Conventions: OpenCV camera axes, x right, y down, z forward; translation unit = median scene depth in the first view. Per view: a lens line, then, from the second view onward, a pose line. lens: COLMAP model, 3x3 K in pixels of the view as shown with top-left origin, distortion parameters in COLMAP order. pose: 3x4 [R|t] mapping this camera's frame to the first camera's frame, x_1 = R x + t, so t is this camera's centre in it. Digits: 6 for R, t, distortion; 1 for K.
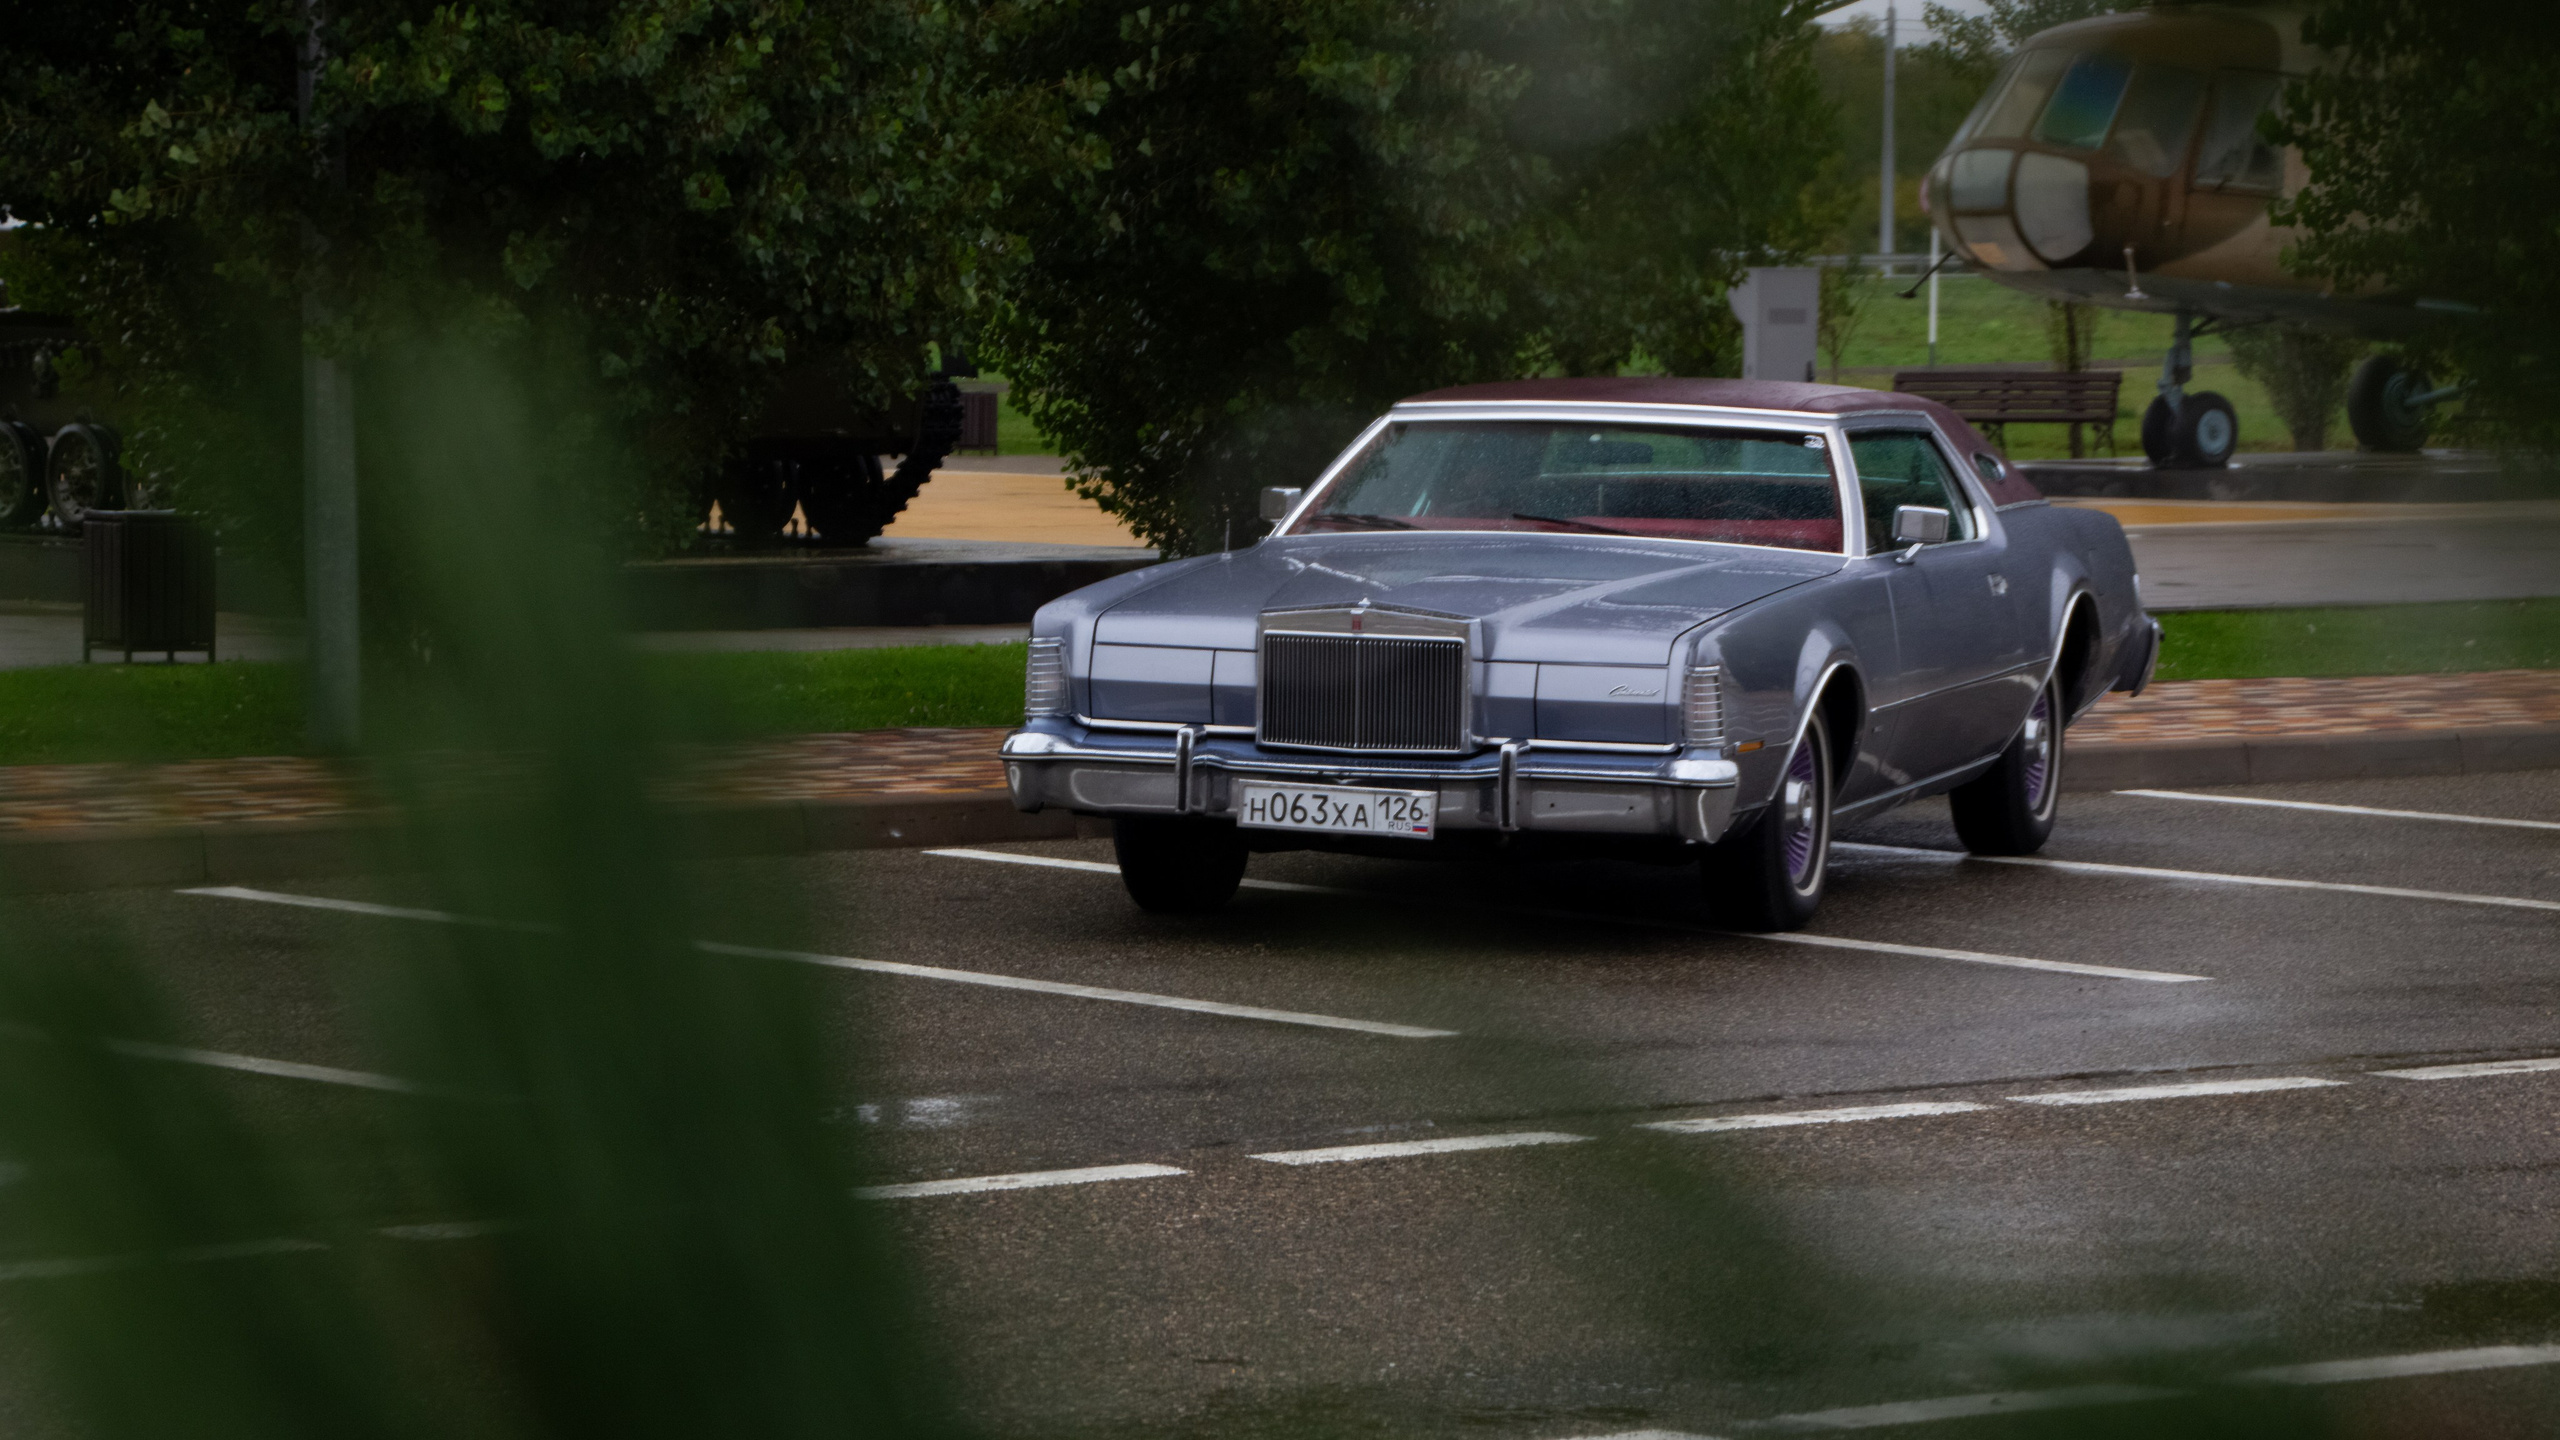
lens RADIAL K [[8852.4, 0, 1293.4], [0, 8852.4, 788.7], [0, 0, 1]] dist [1.171505, 0.000000]
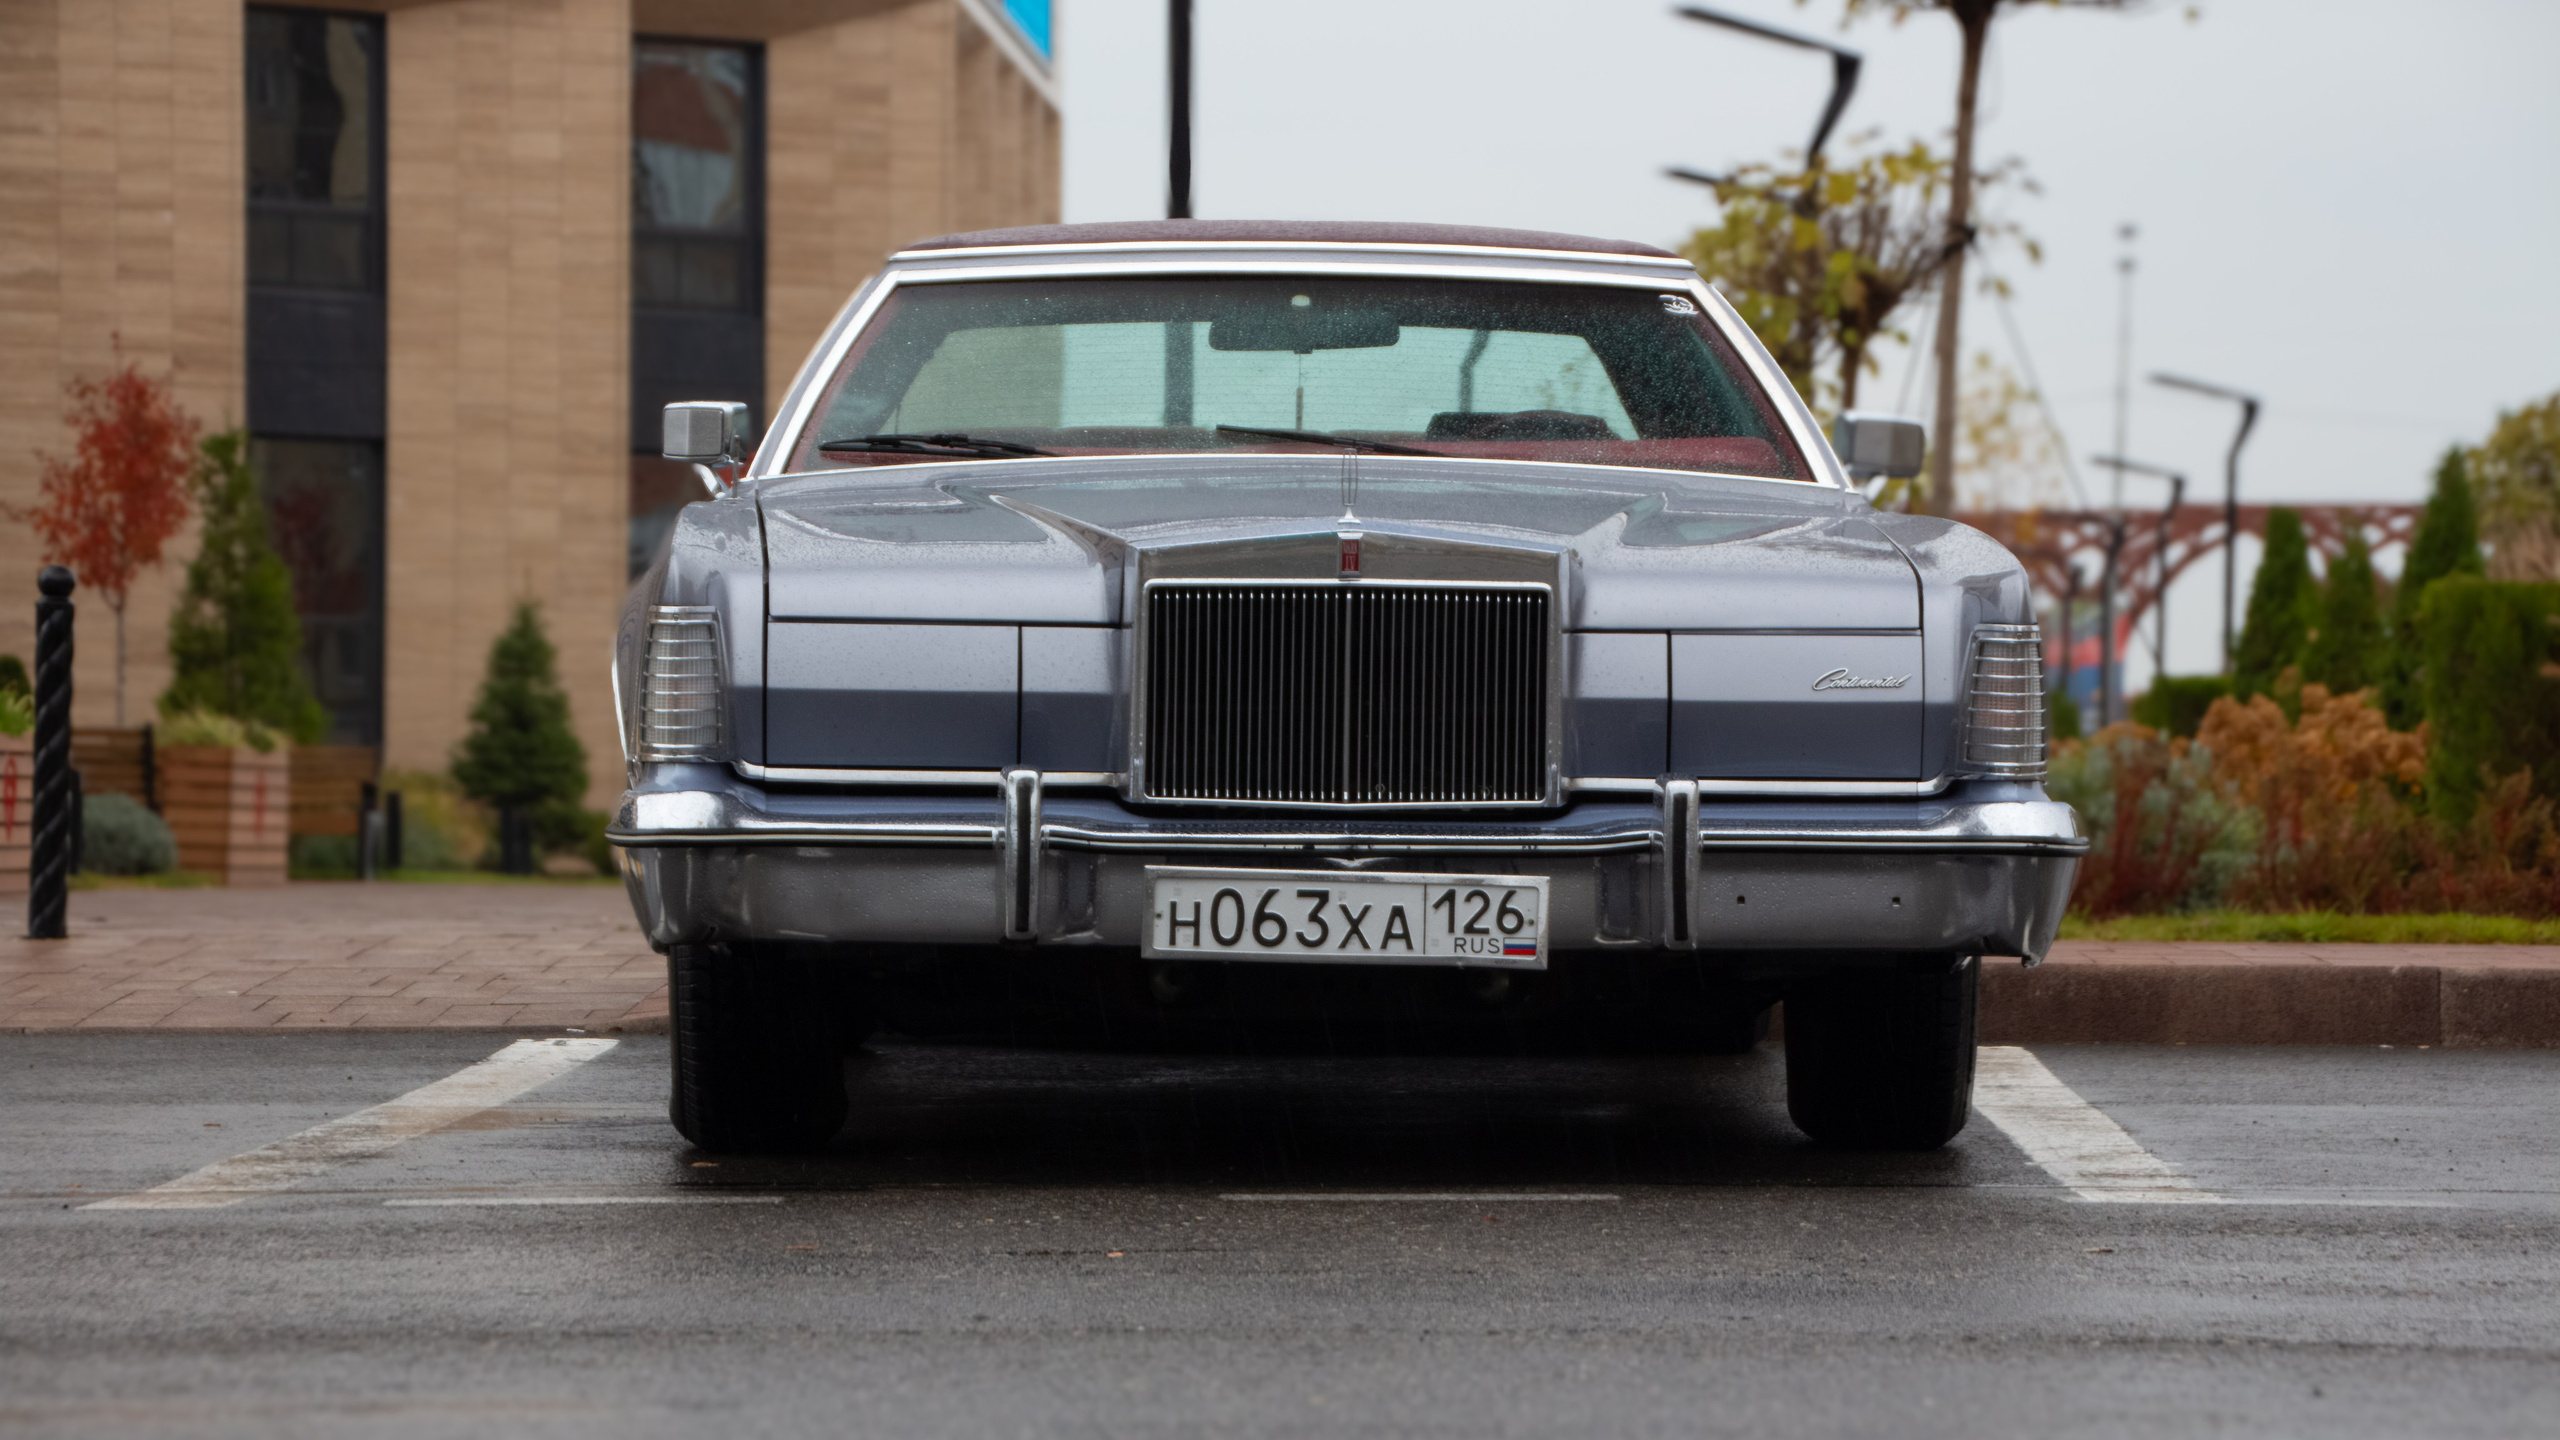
lens RADIAL K [[8852.4, 0, 1309.9], [0, 8852.4, 814.0], [0, 0, 1]] dist [1.171505, 0.000000]
pose [[0.948991, -0.021166, 0.314592, -0.154653], [0.034460, 0.998730, -0.036754, 0.014790], [-0.313414, 0.045720, 0.948515, 0.503350]]
